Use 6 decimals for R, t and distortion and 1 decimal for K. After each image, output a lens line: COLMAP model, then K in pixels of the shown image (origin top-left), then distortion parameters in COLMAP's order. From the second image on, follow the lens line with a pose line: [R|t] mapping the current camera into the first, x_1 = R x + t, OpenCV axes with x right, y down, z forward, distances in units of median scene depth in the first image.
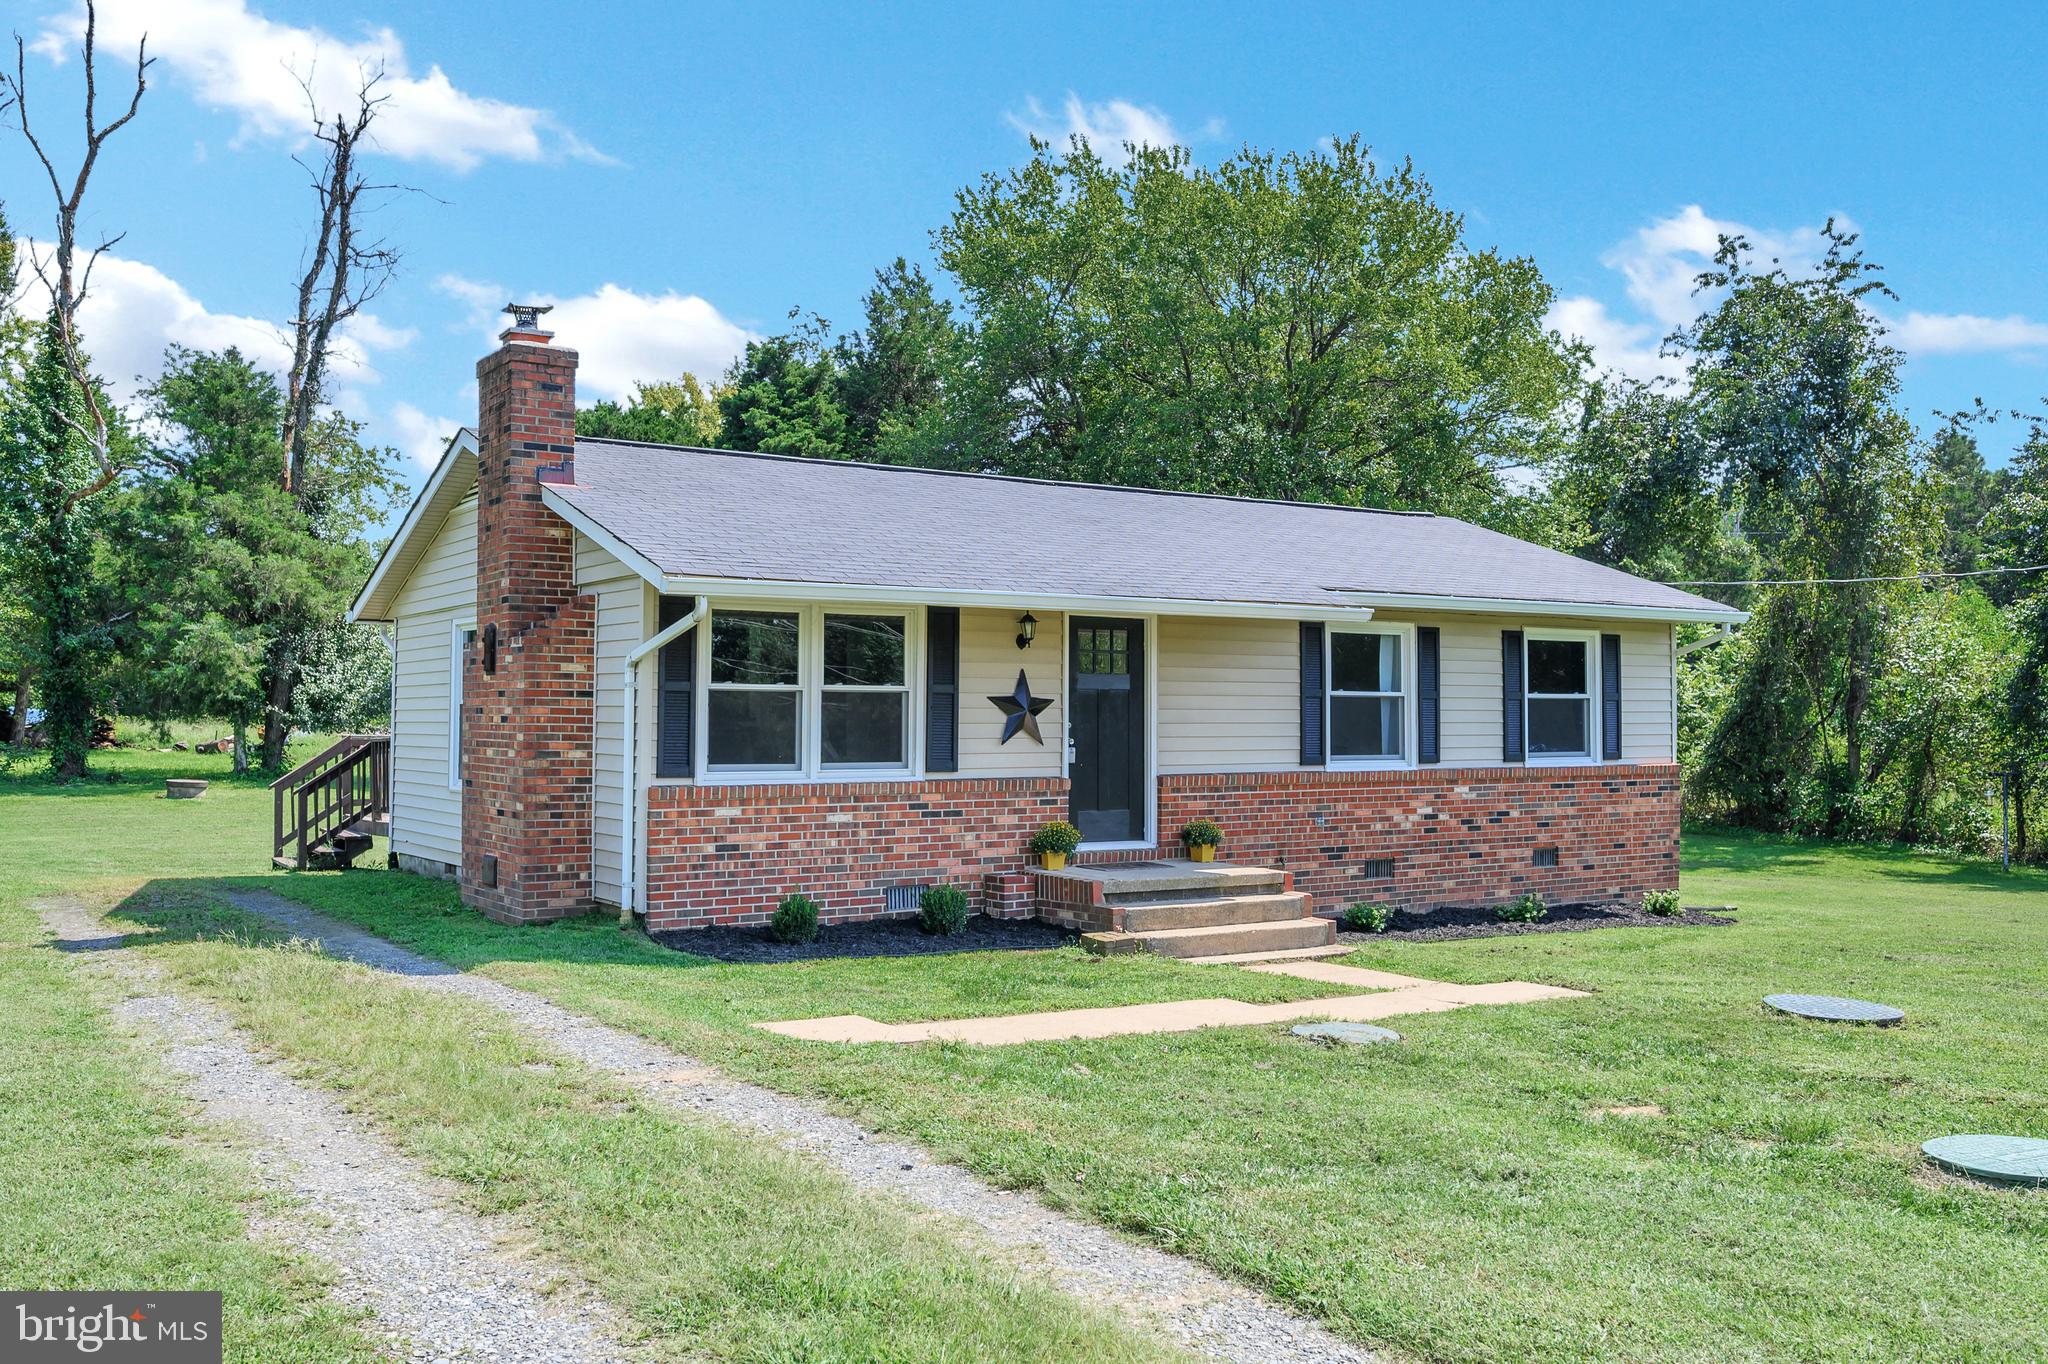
lens RADIAL K [[1780.7, 0, 1032.8], [0, 1780.7, 685.3], [0, 0, 1]] dist [0.002260, 0.003734]
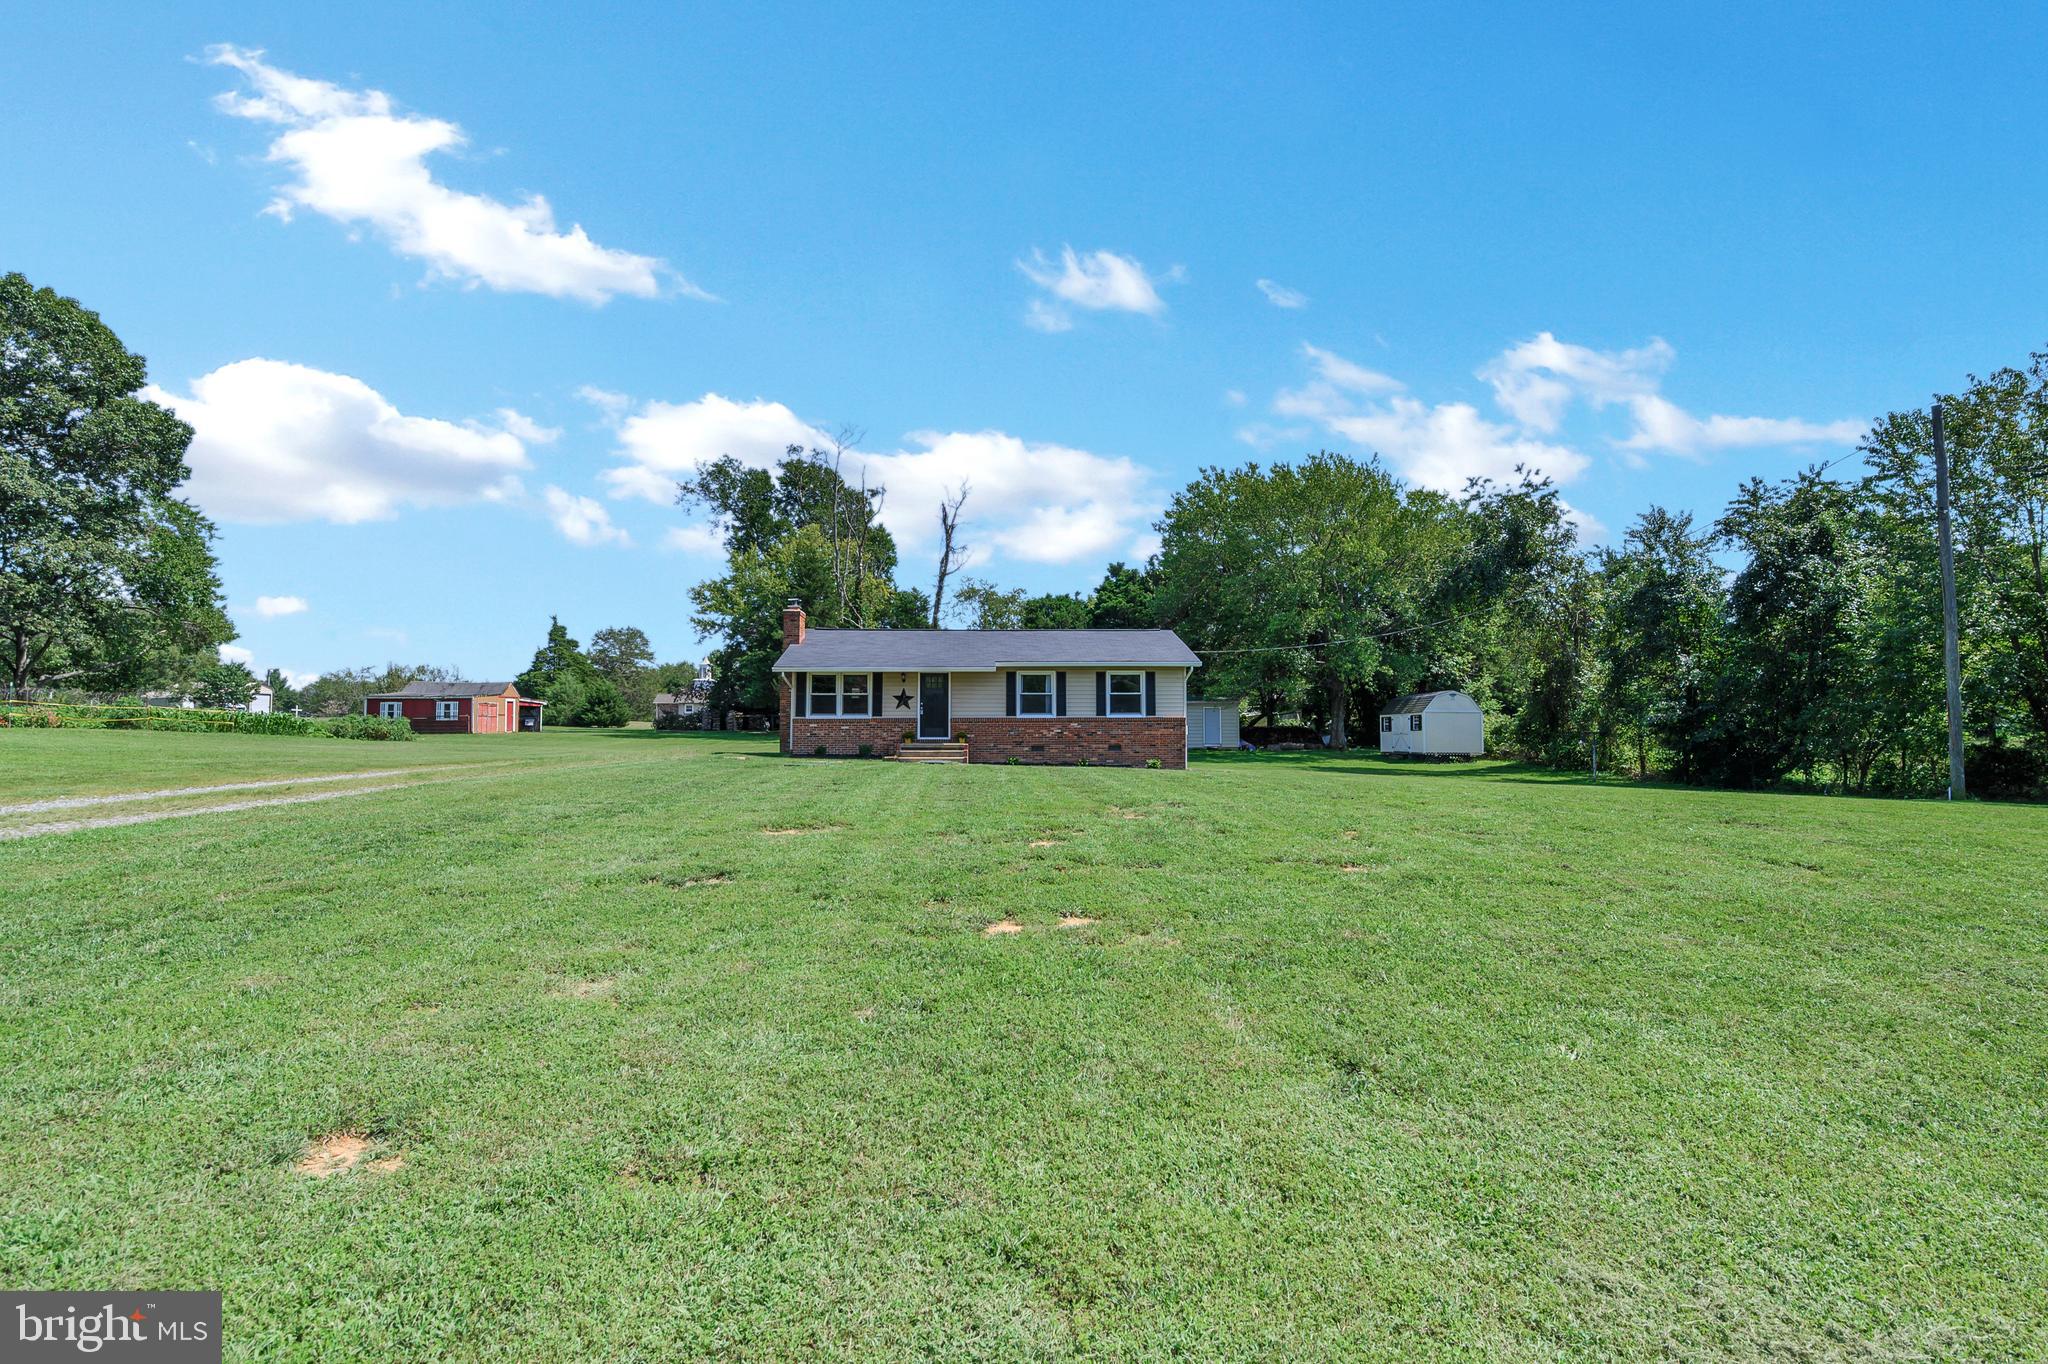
lens RADIAL K [[967.9, 0, 1032.8], [0, 967.9, 687.7], [0, 0, 1]] dist [-0.000185, -0.000086]
pose [[0.865162, -0.029004, -0.500653, 1.068528], [0.014156, 0.999341, -0.033432, 0.052745], [0.501292, 0.021837, 0.865002, -0.504938]]
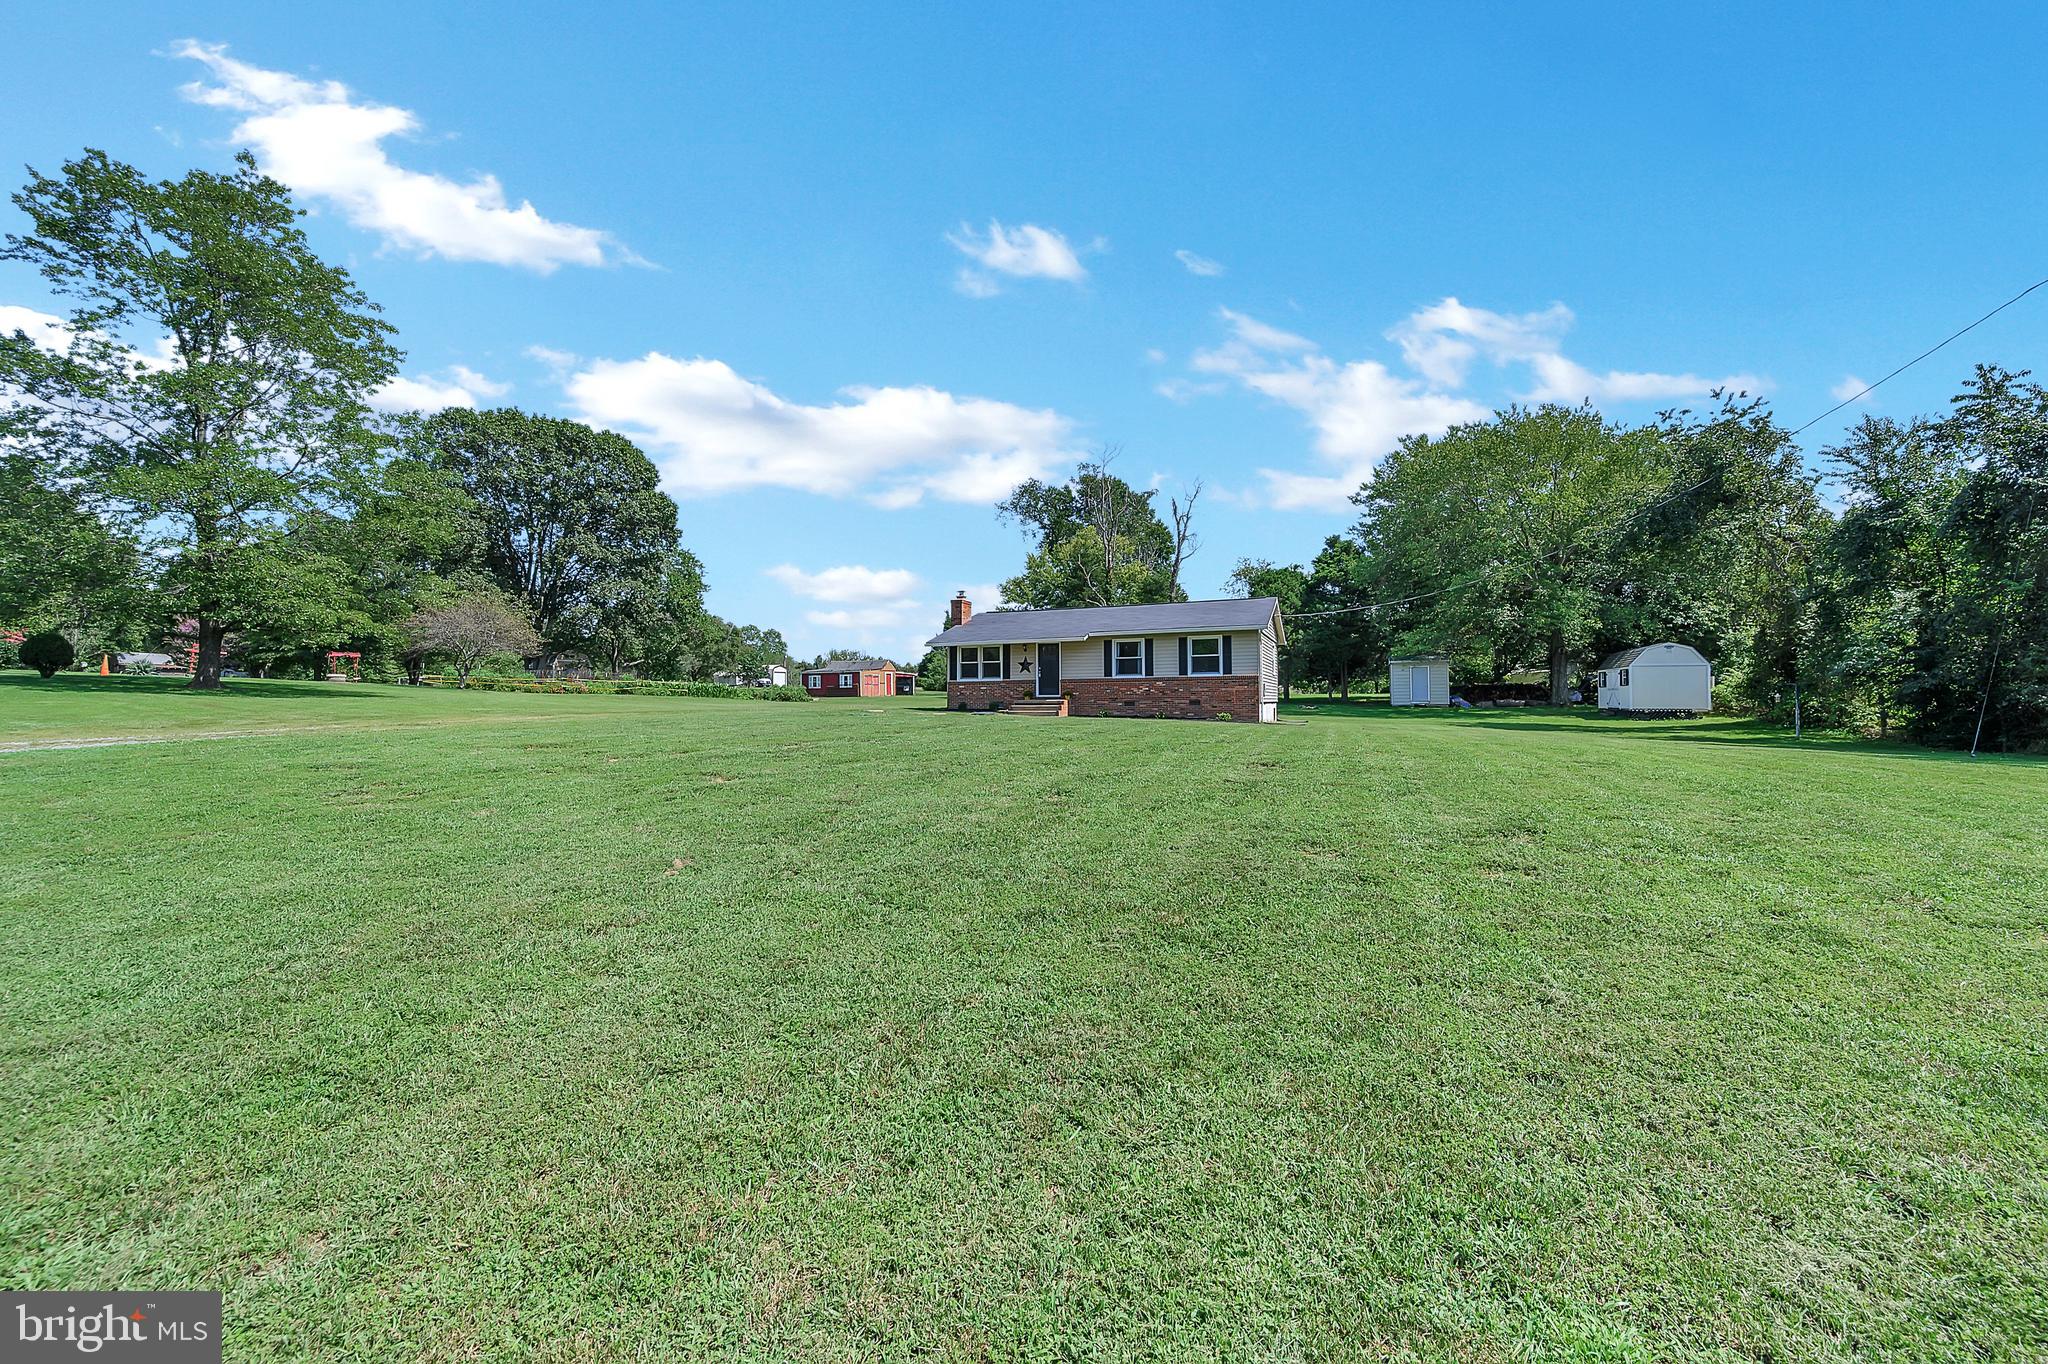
lens RADIAL K [[813.1, 0, 1028.8], [0, 813.1, 683.9], [0, 0, 1]] dist [-0.000212, -0.000143]
pose [[0.569575, -0.023342, -0.821608, 1.513155], [0.025411, 0.999619, -0.010783, 0.074713], [0.821546, -0.014737, 0.569951, -0.160232]]
